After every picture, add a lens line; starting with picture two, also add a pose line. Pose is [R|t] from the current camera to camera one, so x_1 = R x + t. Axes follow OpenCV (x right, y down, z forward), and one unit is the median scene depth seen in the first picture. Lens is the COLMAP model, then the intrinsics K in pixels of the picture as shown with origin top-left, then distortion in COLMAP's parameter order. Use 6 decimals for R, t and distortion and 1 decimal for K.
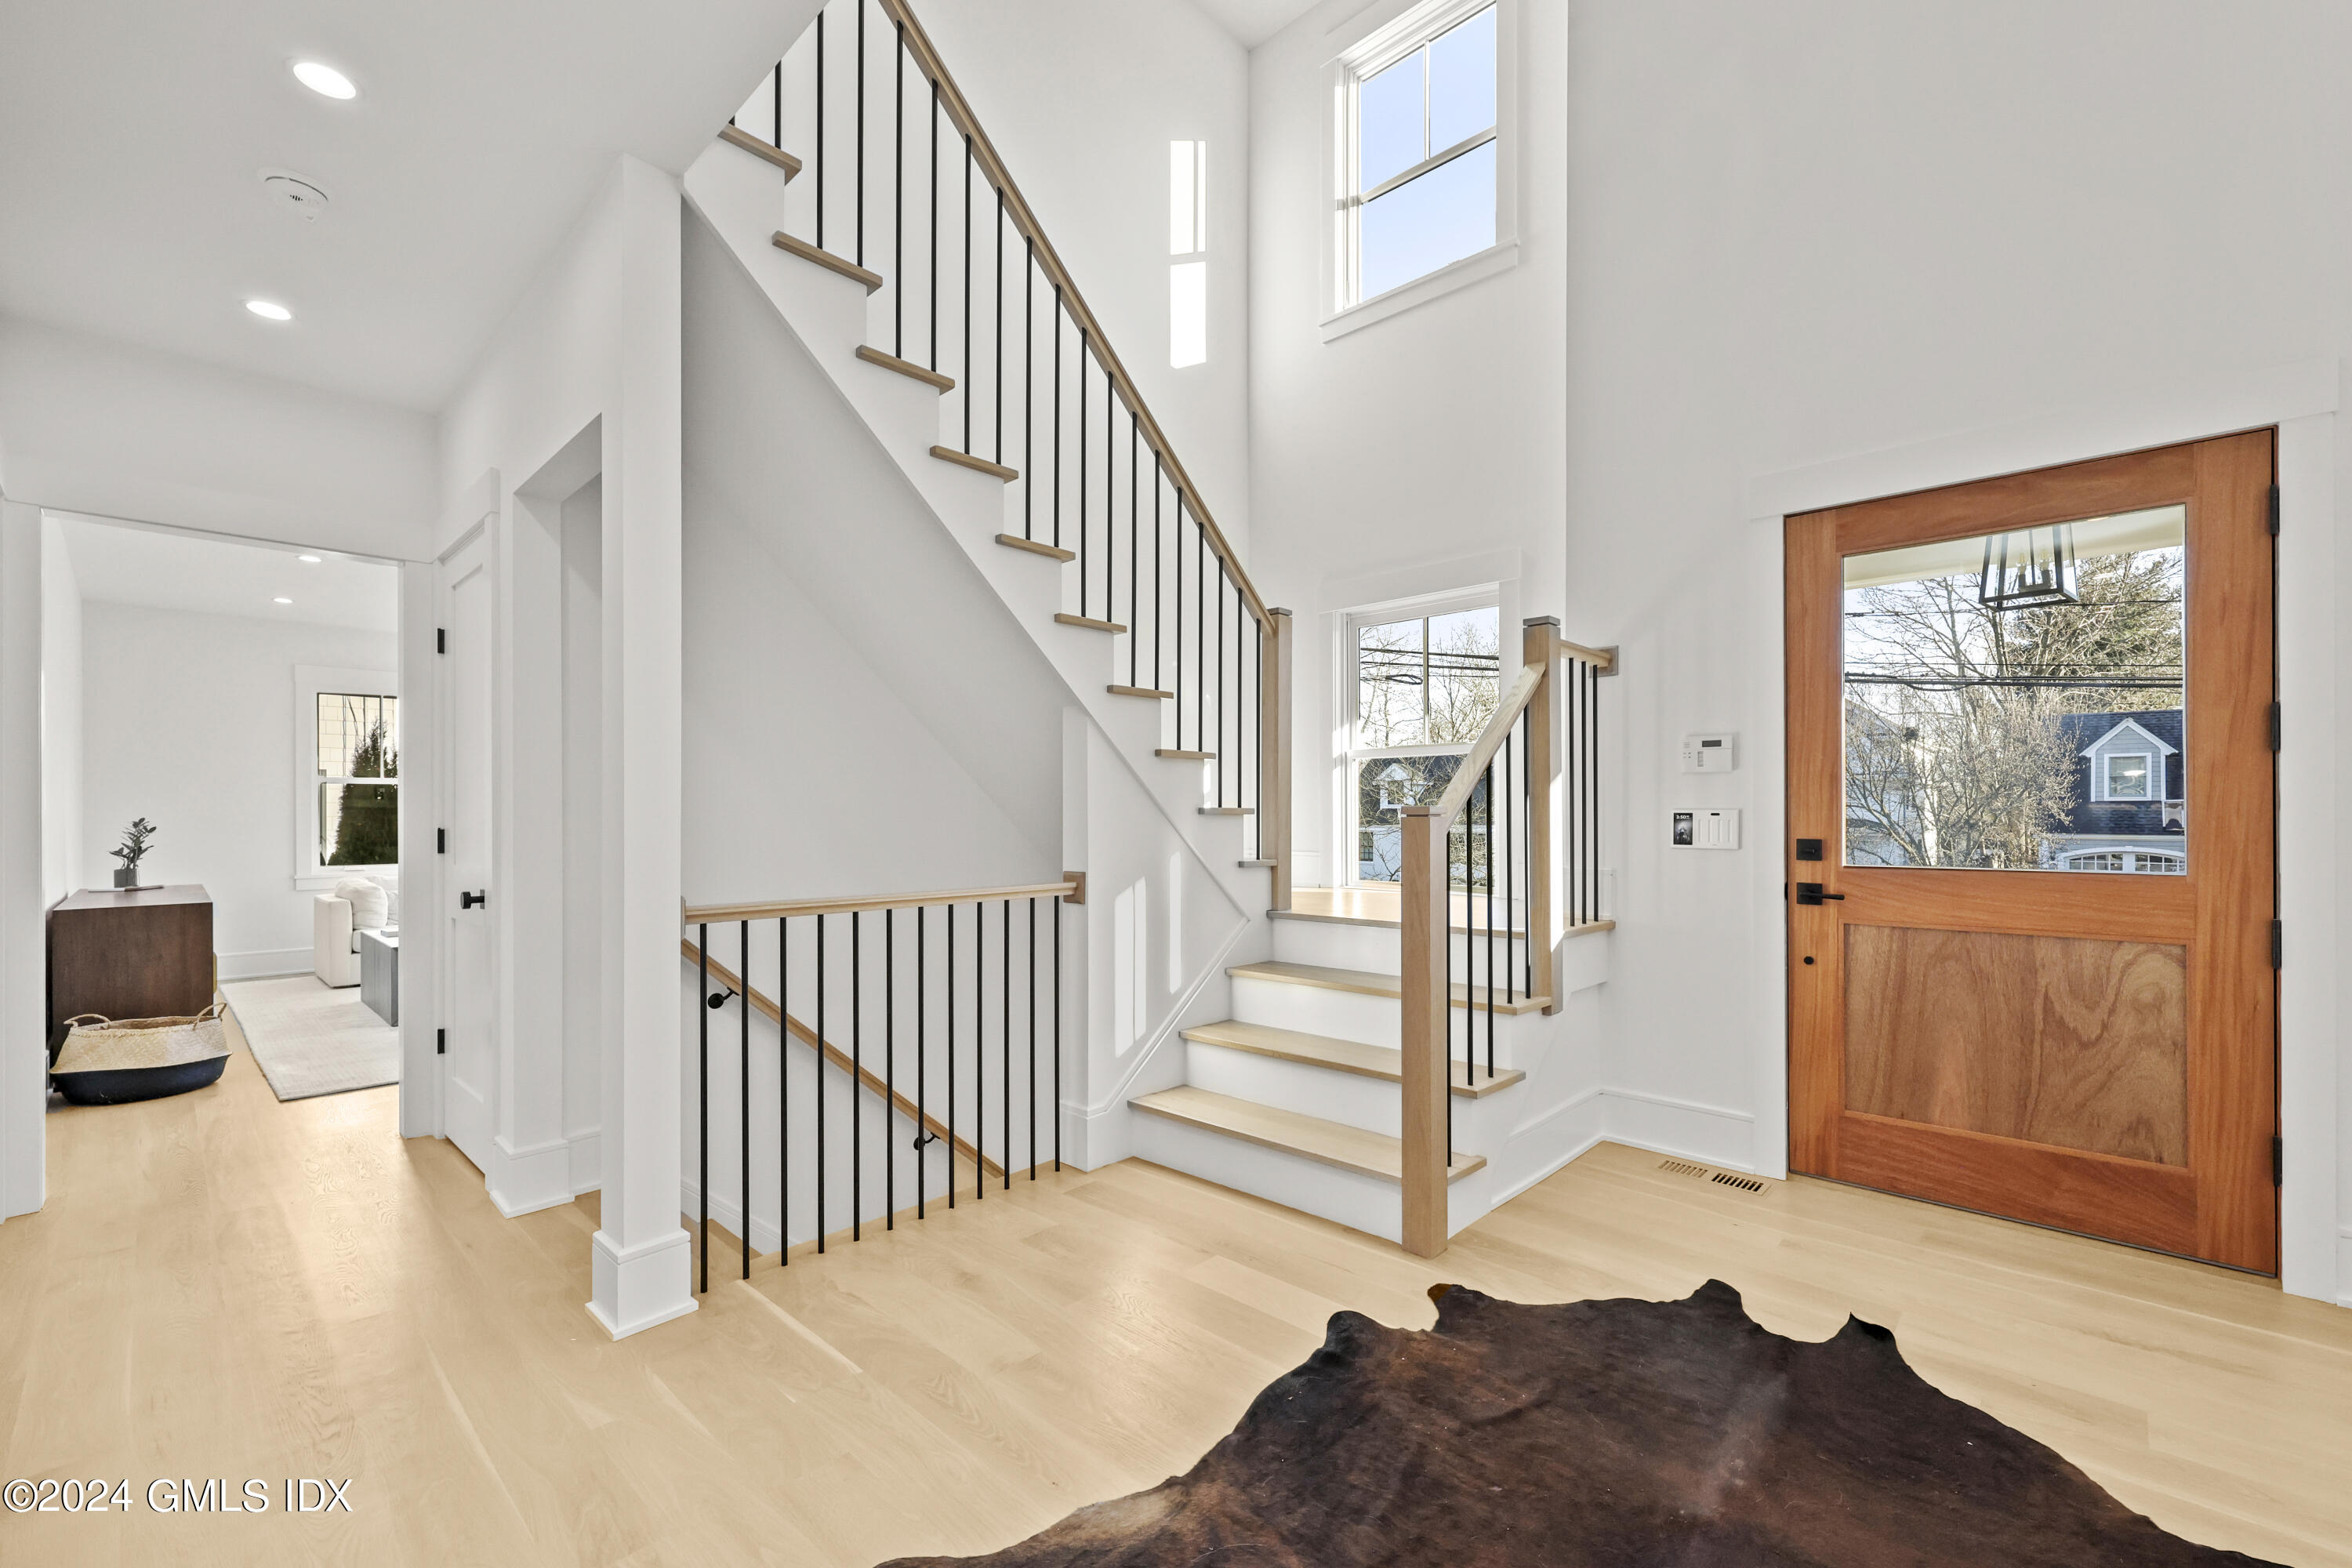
lens RADIAL K [[971.9, 0, 1191.1], [0, 971.9, 805.1], [0, 0, 1]] dist [0.010542, 0.000532]
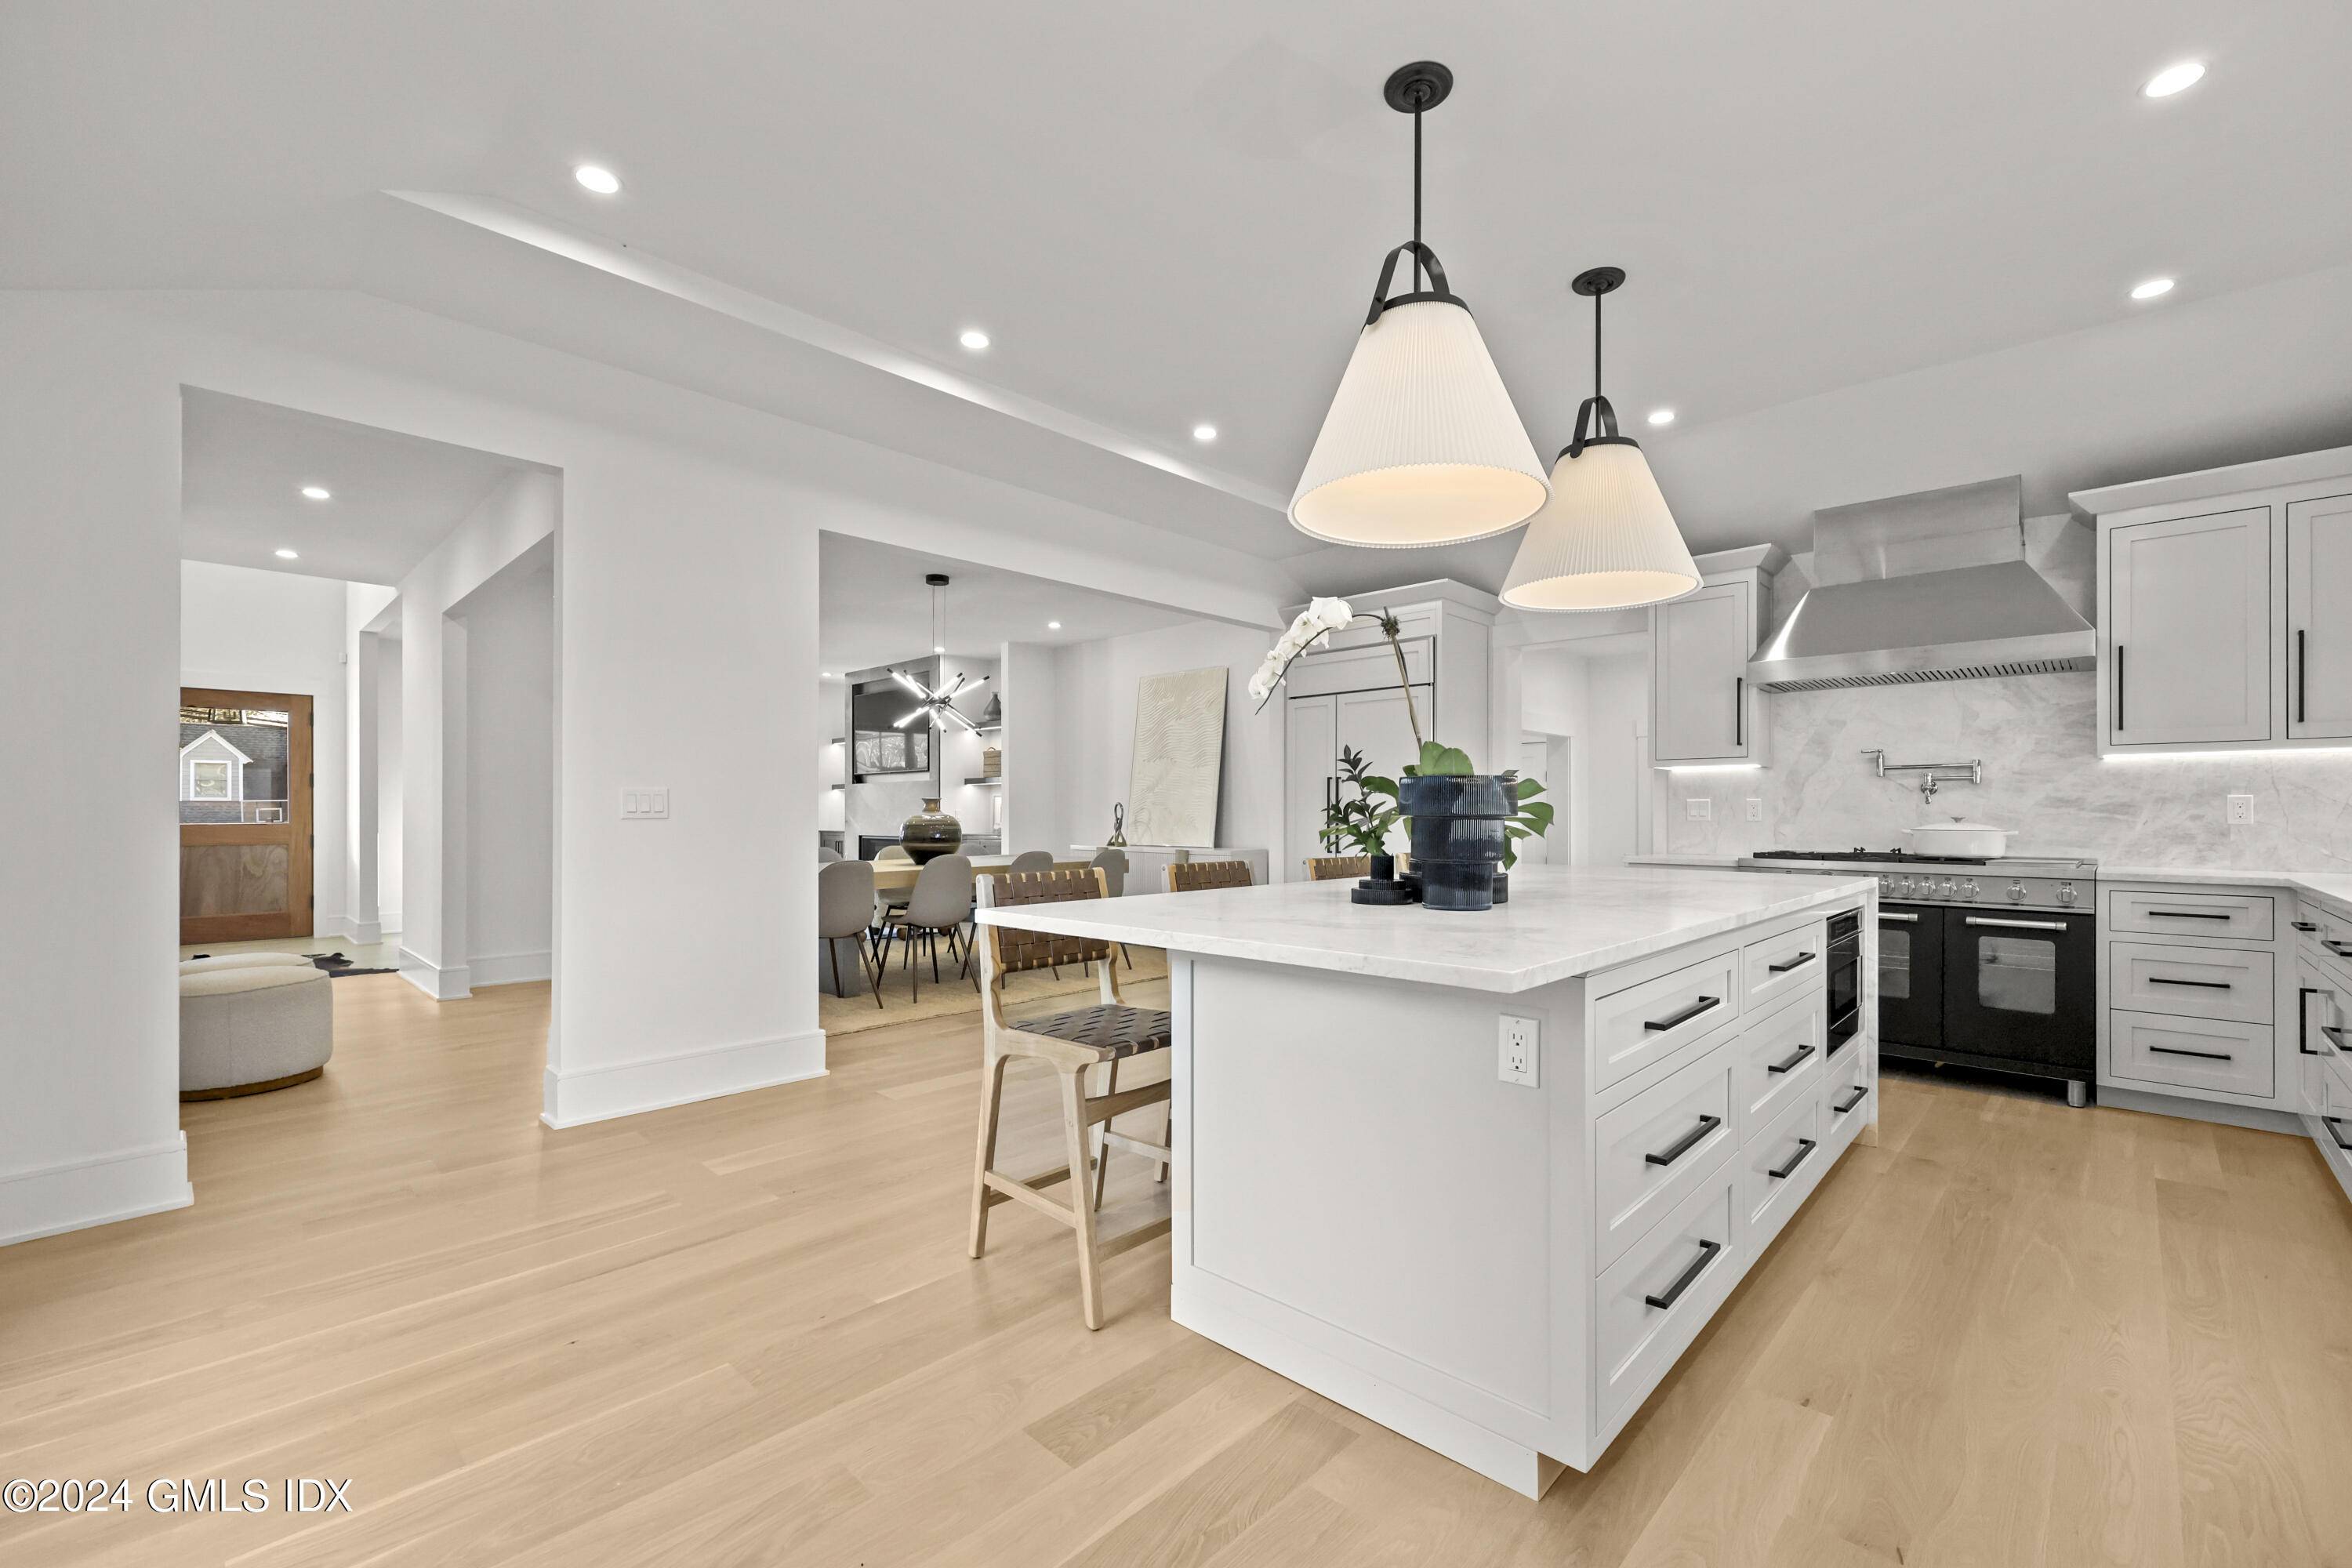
lens RADIAL K [[971.9, 0, 1192.7], [0, 971.9, 804.2], [0, 0, 1]] dist [0.010542, 0.000532]
pose [[0.014402, 0.002312, 0.999894, -2.057476], [-0.000258, 0.999997, -0.002309, 0.014339], [-0.999896, -0.000224, 0.014402, -1.915569]]
